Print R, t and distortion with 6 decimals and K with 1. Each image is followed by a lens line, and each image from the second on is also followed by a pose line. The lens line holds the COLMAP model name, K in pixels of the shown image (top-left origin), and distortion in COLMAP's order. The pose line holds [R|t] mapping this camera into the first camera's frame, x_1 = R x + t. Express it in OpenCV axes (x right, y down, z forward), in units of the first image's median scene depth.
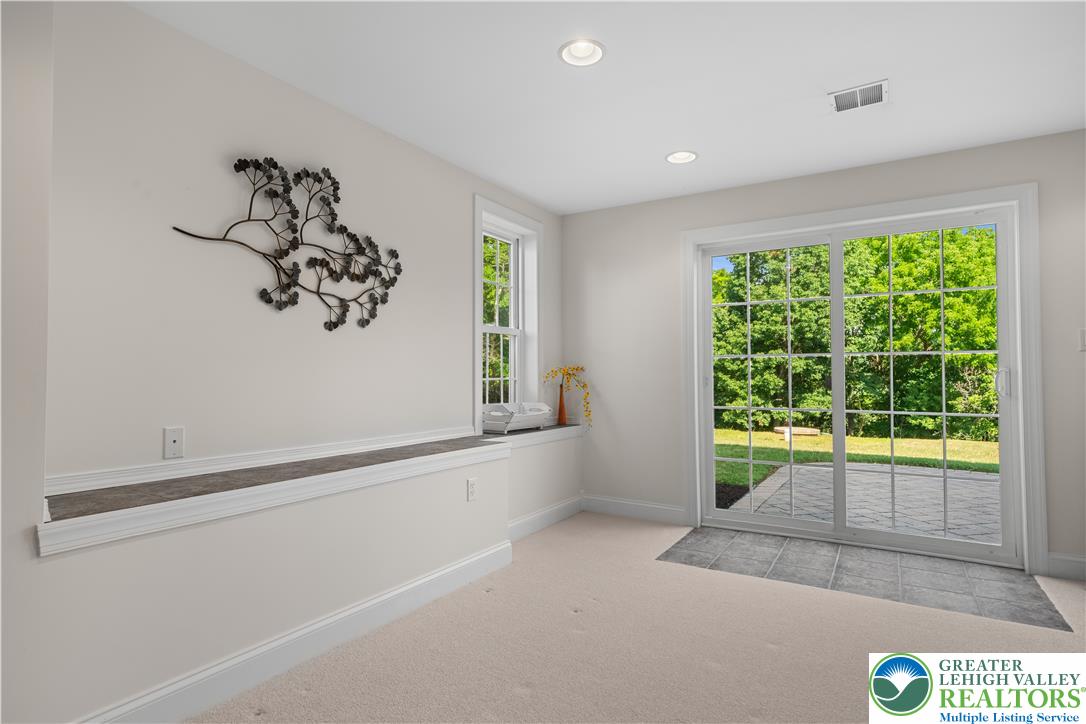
lens RADIAL K [[575.0, 0, 544.1], [0, 575.0, 363.8], [0, 0, 1]] dist [0.000912, 0.000175]
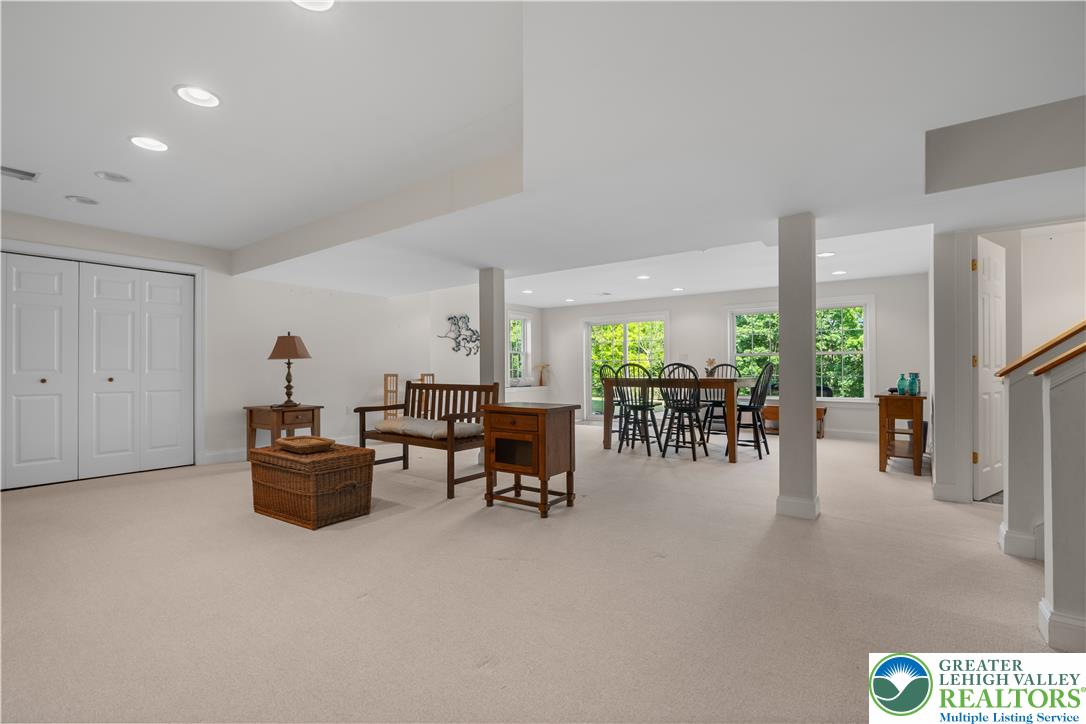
lens RADIAL K [[492.0, 0, 544.3], [0, 492.0, 365.5], [0, 0, 1]] dist [-0.002842, 0.002491]
pose [[0.993607, 0.003597, -0.112839, 0.499665], [-0.001266, 0.999784, 0.020728, -0.061799], [0.112889, -0.020453, 0.993397, -2.156819]]
